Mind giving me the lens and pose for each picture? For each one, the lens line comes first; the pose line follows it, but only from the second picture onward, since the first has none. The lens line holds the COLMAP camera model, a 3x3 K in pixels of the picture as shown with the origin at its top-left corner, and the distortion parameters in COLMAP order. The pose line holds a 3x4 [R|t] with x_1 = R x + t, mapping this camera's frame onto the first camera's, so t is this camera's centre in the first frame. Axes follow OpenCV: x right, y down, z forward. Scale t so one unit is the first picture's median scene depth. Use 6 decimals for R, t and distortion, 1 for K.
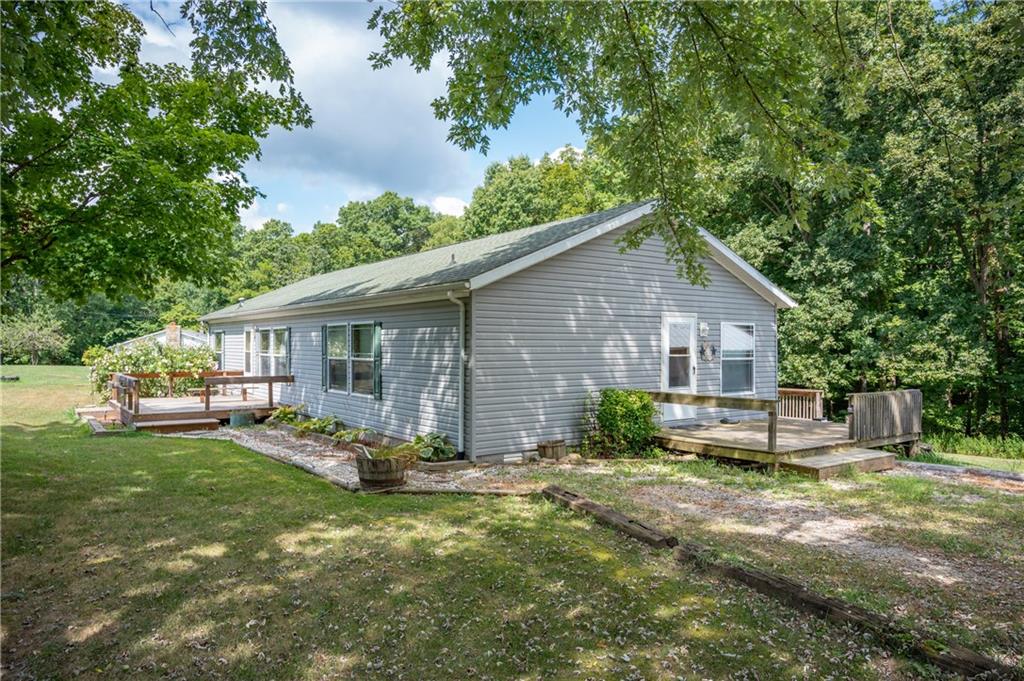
lens RADIAL K [[704.8, 0, 500.5], [0, 704.8, 341.5], [0, 0, 1]] dist [-0.005983, 0.001386]
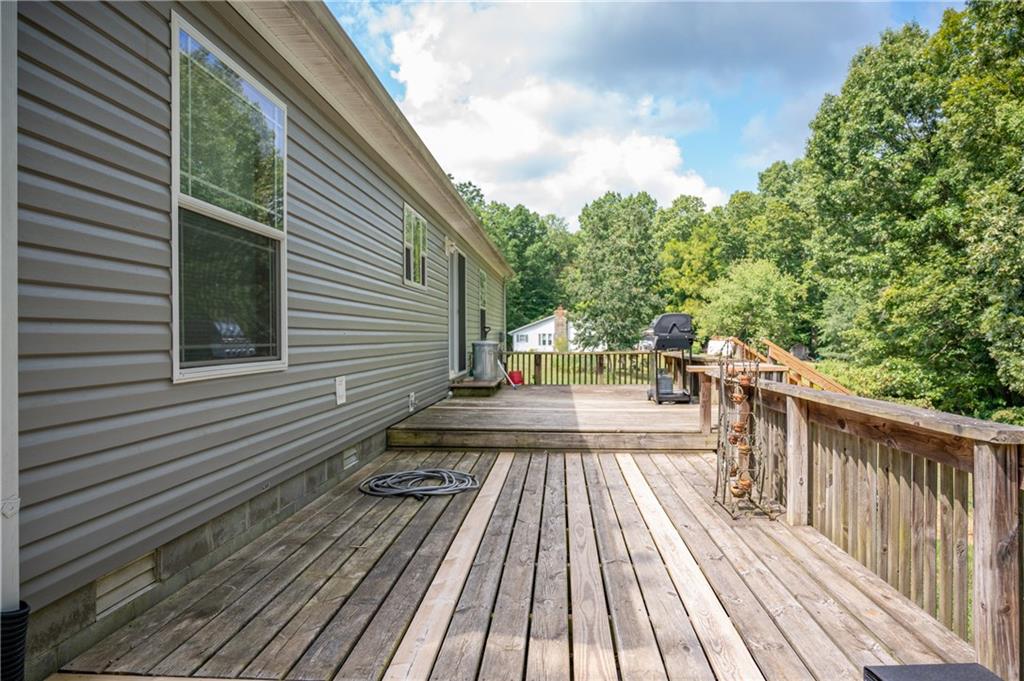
lens RADIAL K [[692.9, 0, 486.1], [0, 692.9, 344.2], [0, 0, 1]] dist [-0.015463, -0.004616]
pose [[0.748592, 0.004578, -0.663016, 0.087299], [0.004672, 0.999915, 0.012179, 0.009748], [0.663015, -0.012215, 0.748506, 0.152275]]
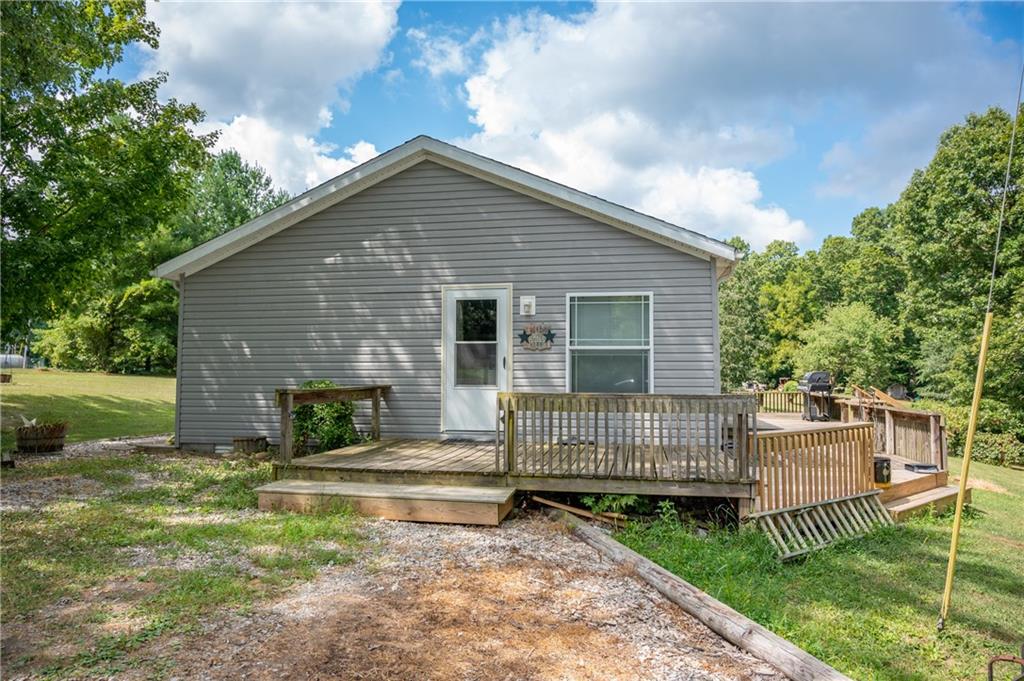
lens RADIAL K [[704.8, 0, 500.5], [0, 704.8, 341.5], [0, 0, 1]] dist [-0.005983, 0.001386]
pose [[0.687531, -0.032490, -0.725428, 0.113508], [0.000463, 0.999018, -0.044305, 0.007332], [0.726155, 0.030125, 0.686871, 0.071469]]
